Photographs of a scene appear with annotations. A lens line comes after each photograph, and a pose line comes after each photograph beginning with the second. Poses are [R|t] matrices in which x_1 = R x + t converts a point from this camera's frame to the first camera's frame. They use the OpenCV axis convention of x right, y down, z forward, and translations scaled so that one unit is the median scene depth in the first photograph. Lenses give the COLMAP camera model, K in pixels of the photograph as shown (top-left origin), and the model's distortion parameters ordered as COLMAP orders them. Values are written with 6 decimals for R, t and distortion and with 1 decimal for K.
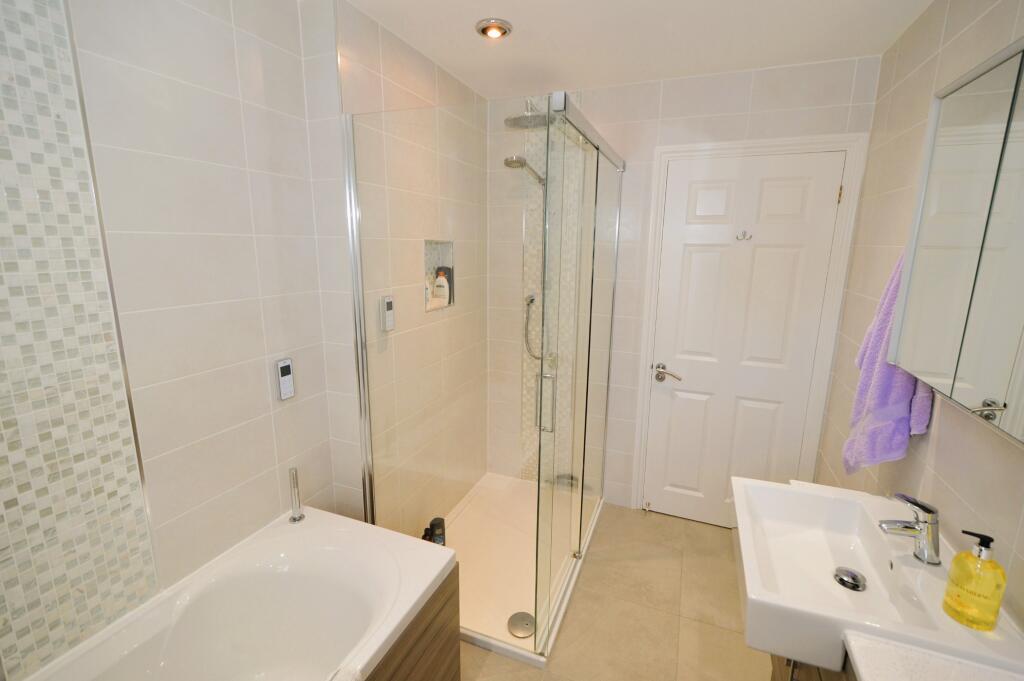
lens RADIAL K [[451.0, 0, 512.7], [0, 451.0, 337.2], [0, 0, 1]] dist [0.007145, -0.004738]
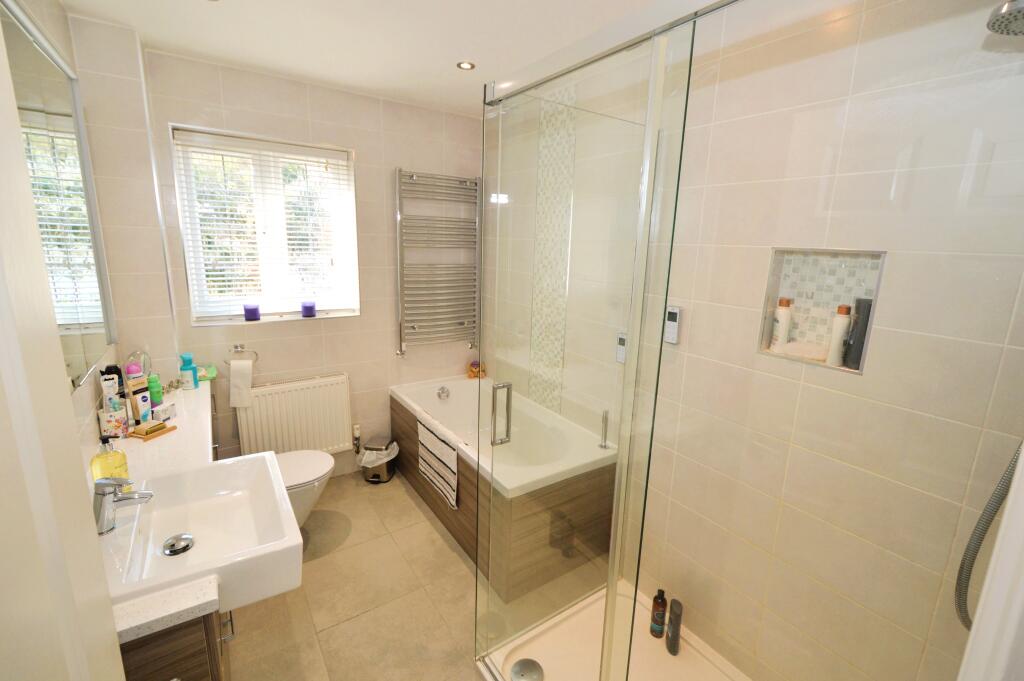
lens RADIAL K [[451.0, 0, 514.0], [0, 451.0, 338.0], [0, 0, 1]] dist [0.007145, -0.004738]
pose [[-0.558396, 0.153262, -0.815294, 1.054841], [-0.199893, 0.928971, 0.311538, -0.397257], [0.805131, 0.336933, -0.488098, 1.901352]]
